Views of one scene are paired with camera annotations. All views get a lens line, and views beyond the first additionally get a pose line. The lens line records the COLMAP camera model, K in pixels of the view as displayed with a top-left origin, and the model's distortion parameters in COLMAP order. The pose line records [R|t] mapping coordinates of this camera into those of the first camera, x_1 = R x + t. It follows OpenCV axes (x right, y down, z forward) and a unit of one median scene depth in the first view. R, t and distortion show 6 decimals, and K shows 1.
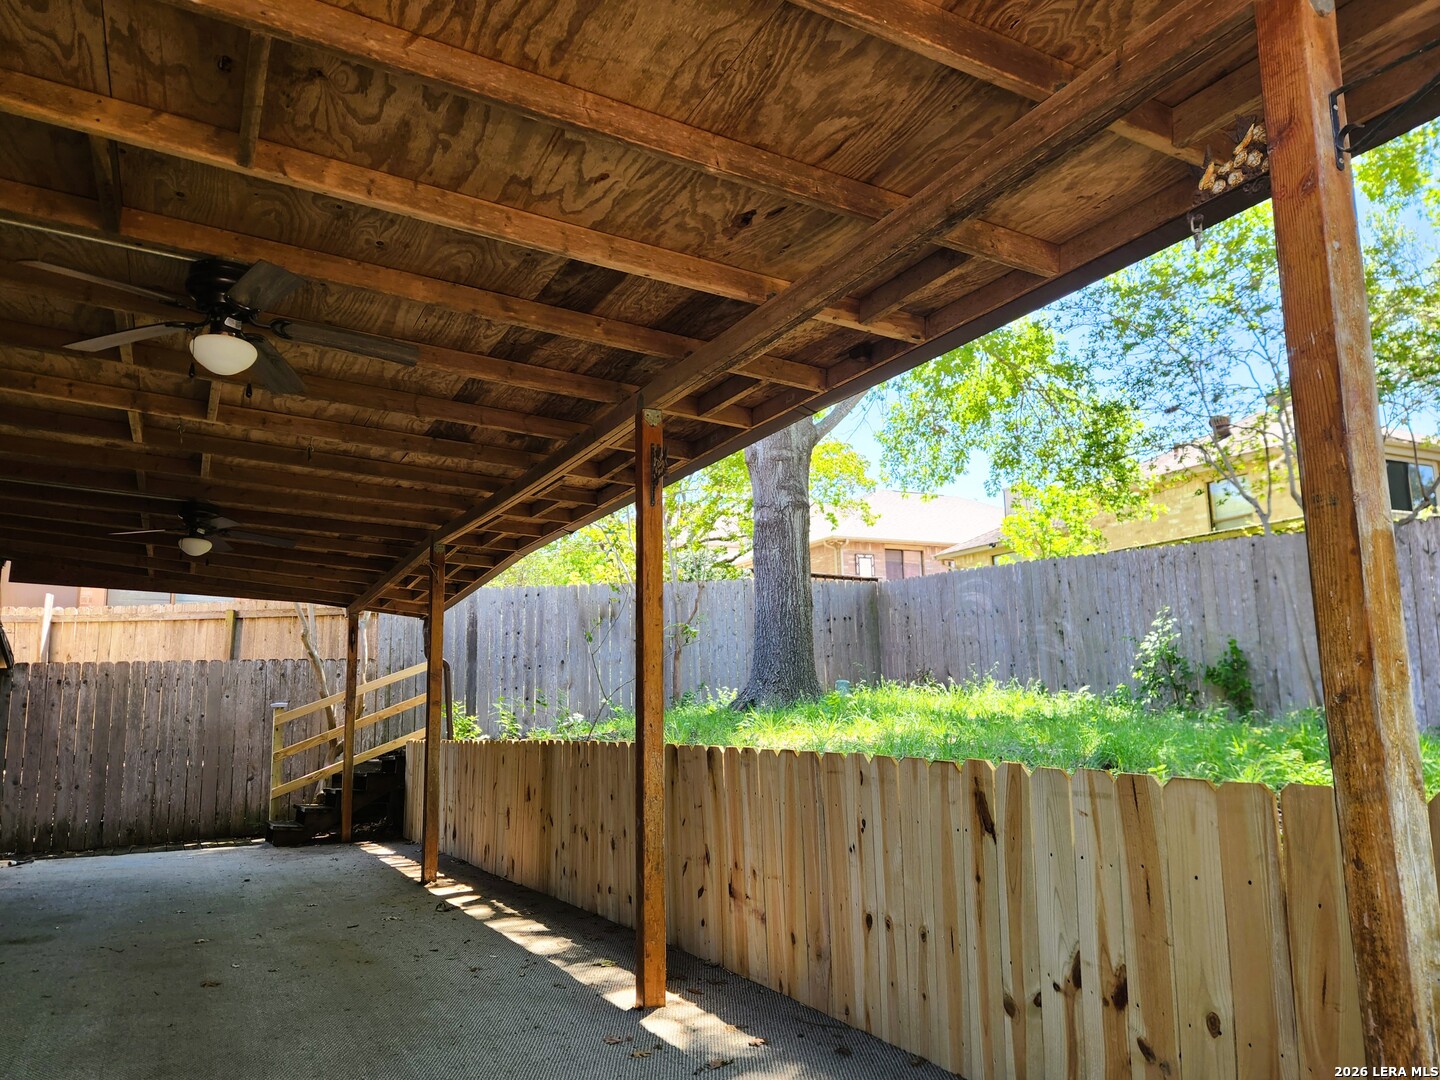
lens RADIAL K [[1005.6, 0, 712.7], [0, 1005.6, 534.7], [0, 0, 1]] dist [0.037980, -0.006291]
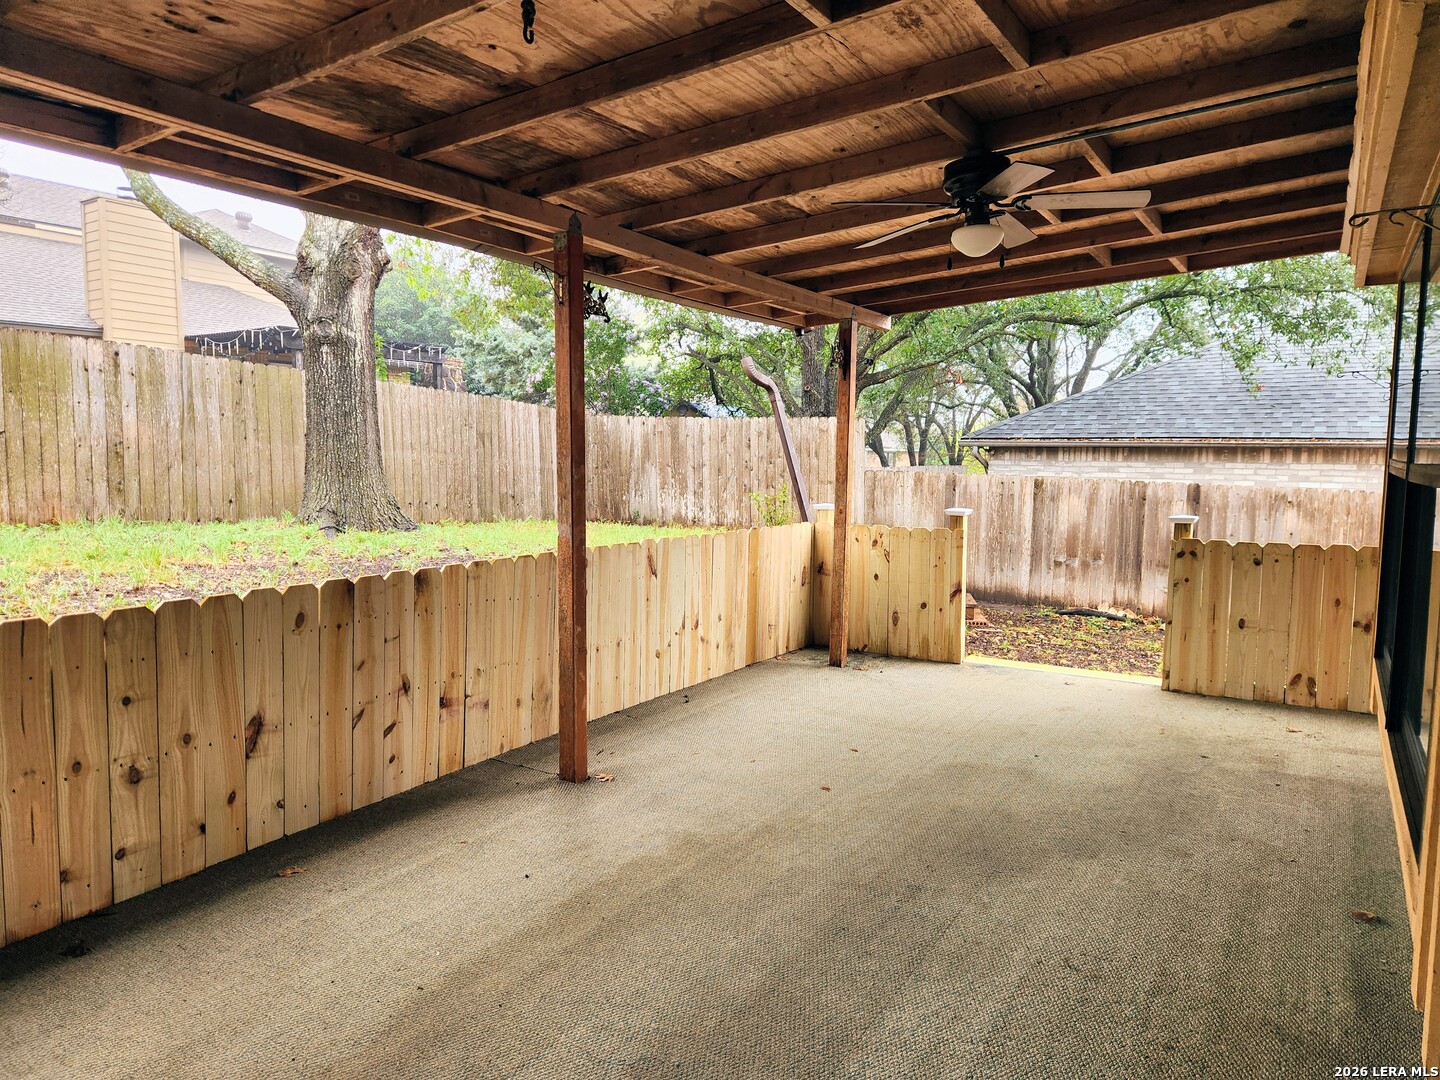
lens RADIAL K [[958.6, 0, 717.8], [0, 958.6, 547.9], [0, 0, 1]] dist [0.046873, -0.030051]
pose [[-0.508345, -0.073448, 0.858016, -0.224679], [-0.144069, 0.989567, -0.000646, 0.038301], [-0.849017, -0.123942, -0.513623, 0.307979]]
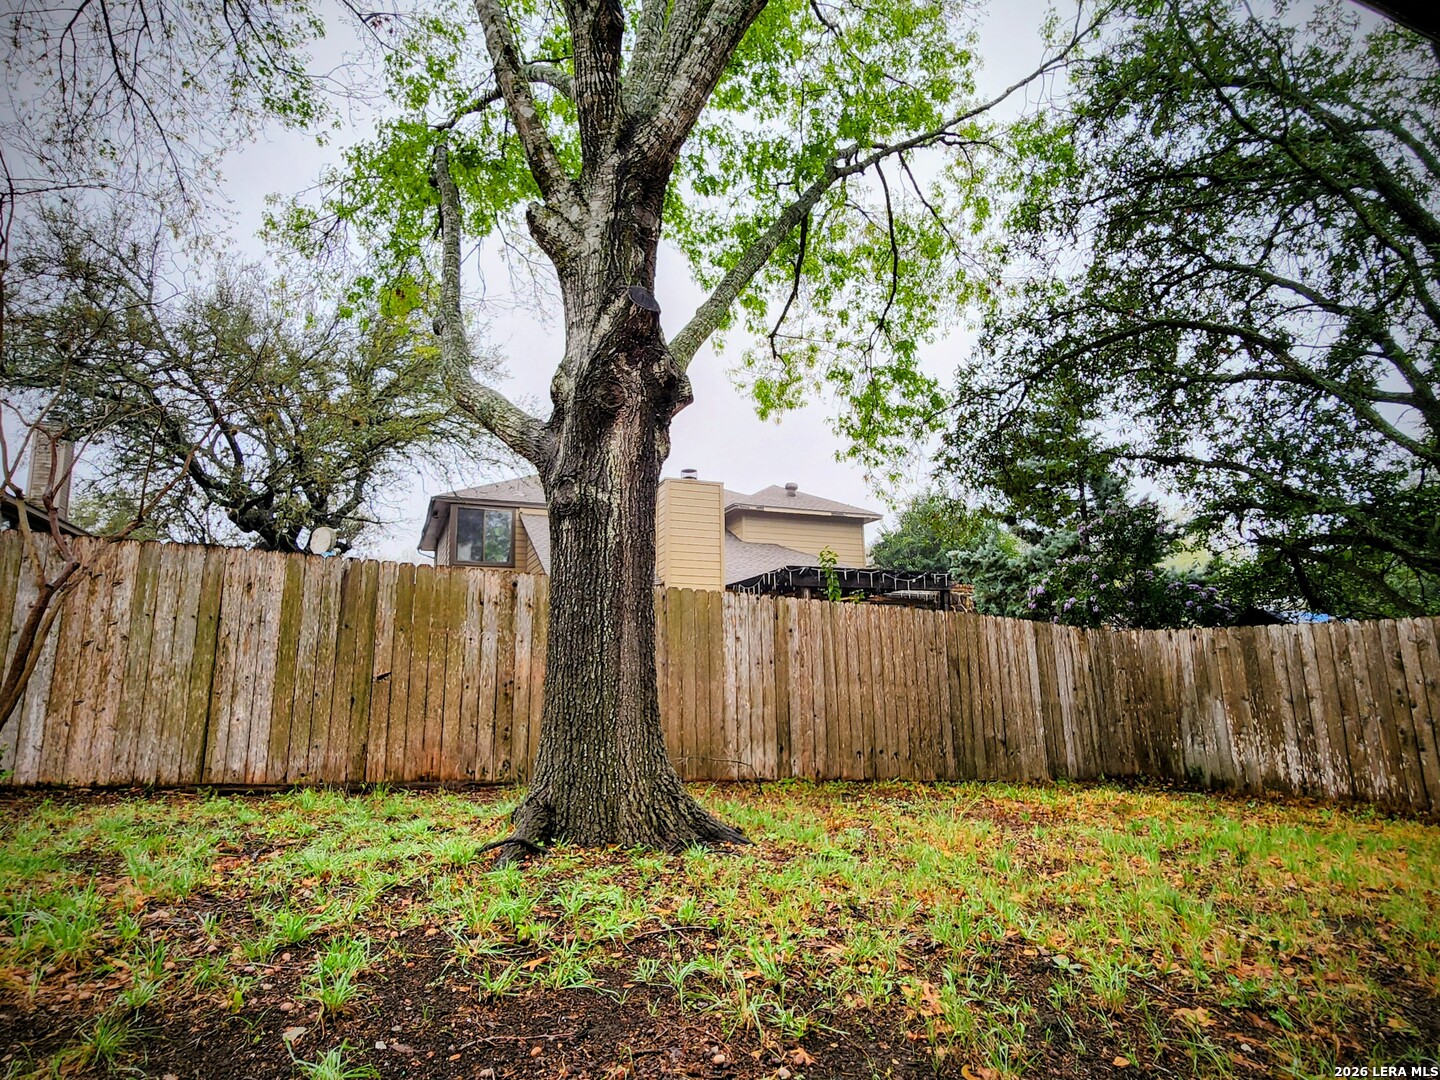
lens RADIAL K [[823.8, 0, 692.5], [0, 823.8, 536.5], [0, 0, 1]] dist [-0.003977, 0.000549]
pose [[0.092981, 0.187394, 0.977874, 0.014588], [-0.158263, 0.972424, -0.171301, 0.012704], [-0.983009, -0.138833, 0.120075, 0.190448]]
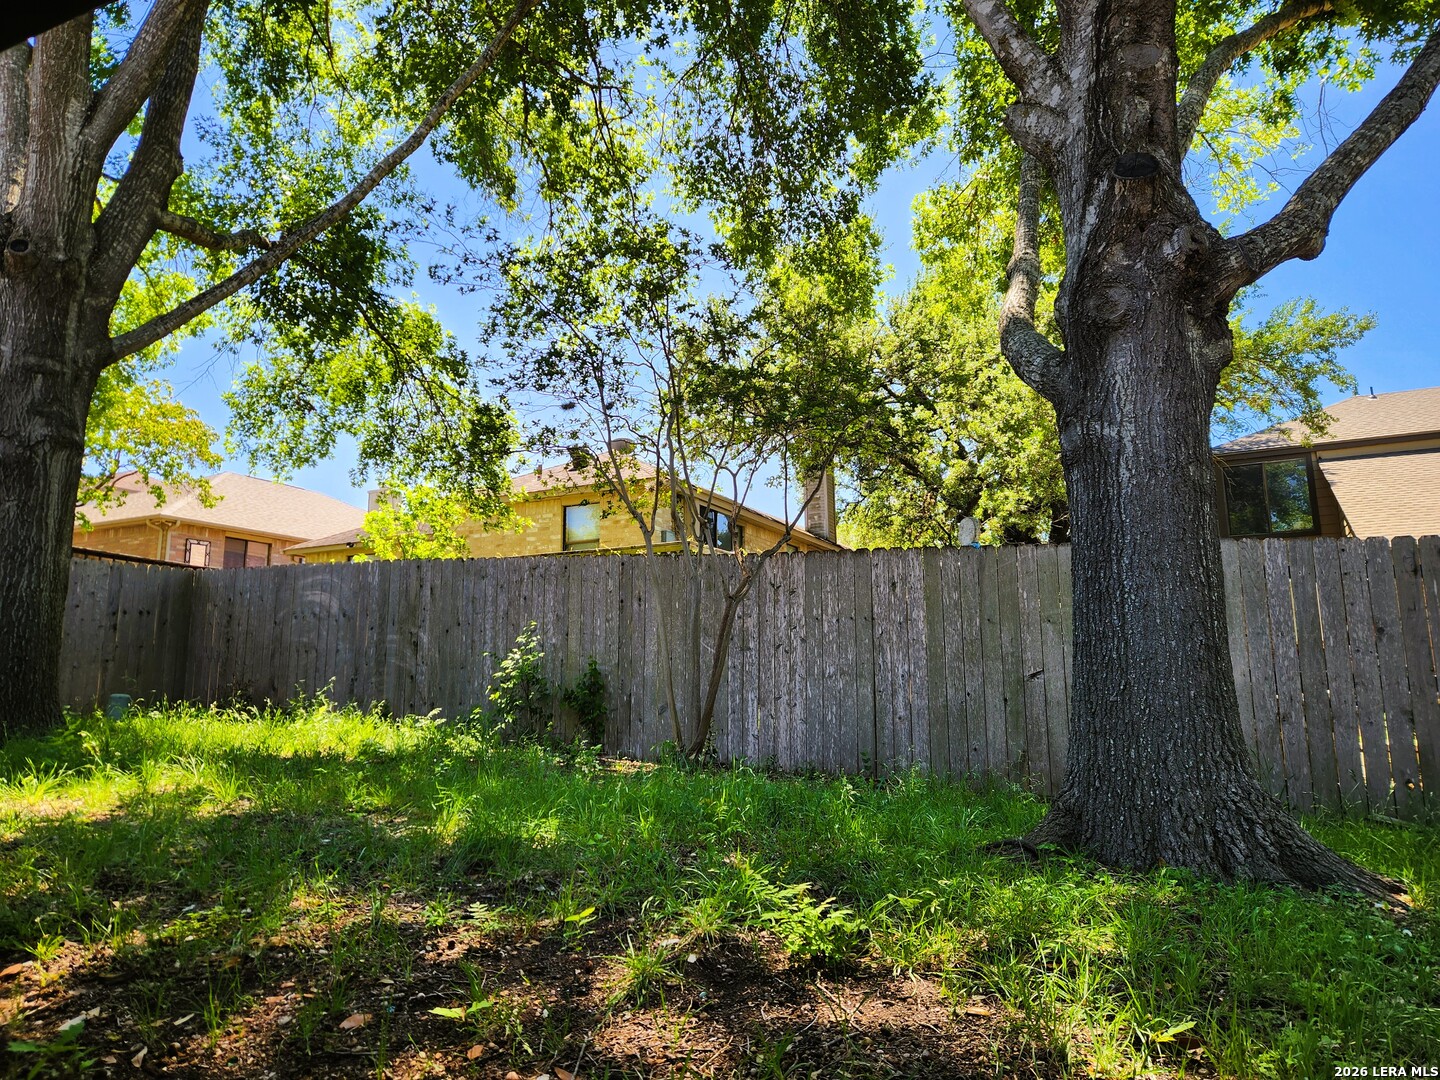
lens RADIAL K [[958.6, 0, 696.0], [0, 958.6, 525.8], [0, 0, 1]] dist [0.046873, -0.030051]
pose [[0.812420, 0.118632, 0.570877, 0.037937], [-0.107922, 0.992761, -0.052718, 0.008889], [-0.572998, -0.018781, 0.819342, 0.125952]]
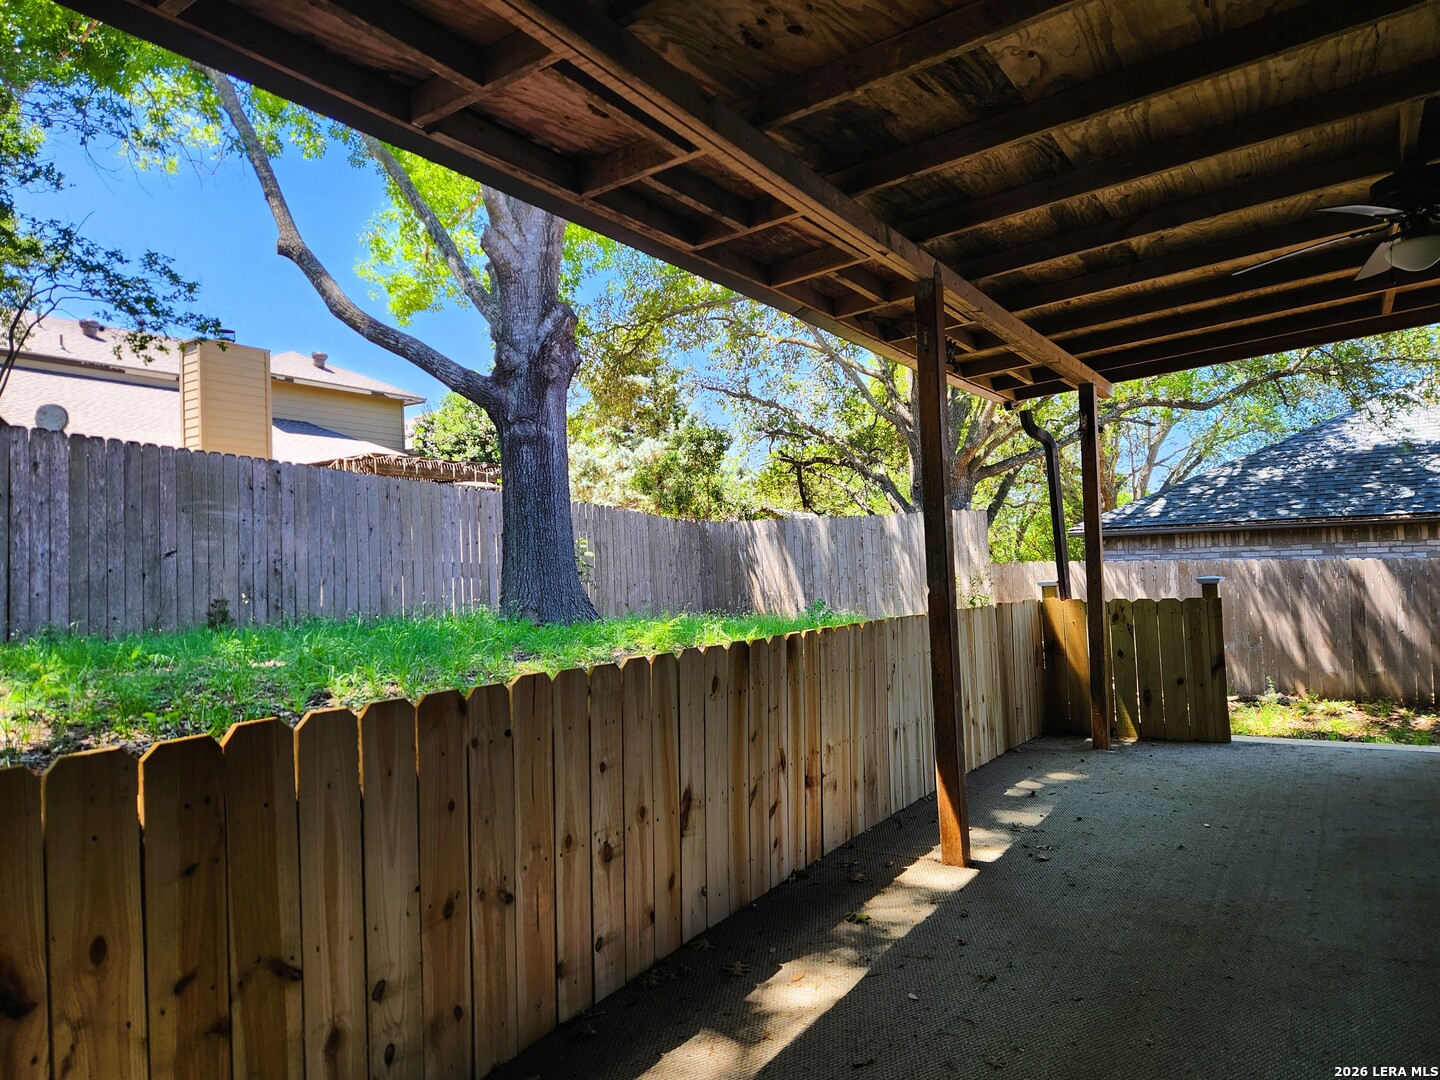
lens RADIAL K [[958.6, 0, 716.3], [0, 958.6, 541.1], [0, 0, 1]] dist [0.046873, -0.030051]
pose [[-0.485906, 0.060240, 0.871933, -0.174462], [-0.105121, 0.986352, -0.126726, 0.060834], [-0.867667, -0.153235, -0.472942, 0.365853]]
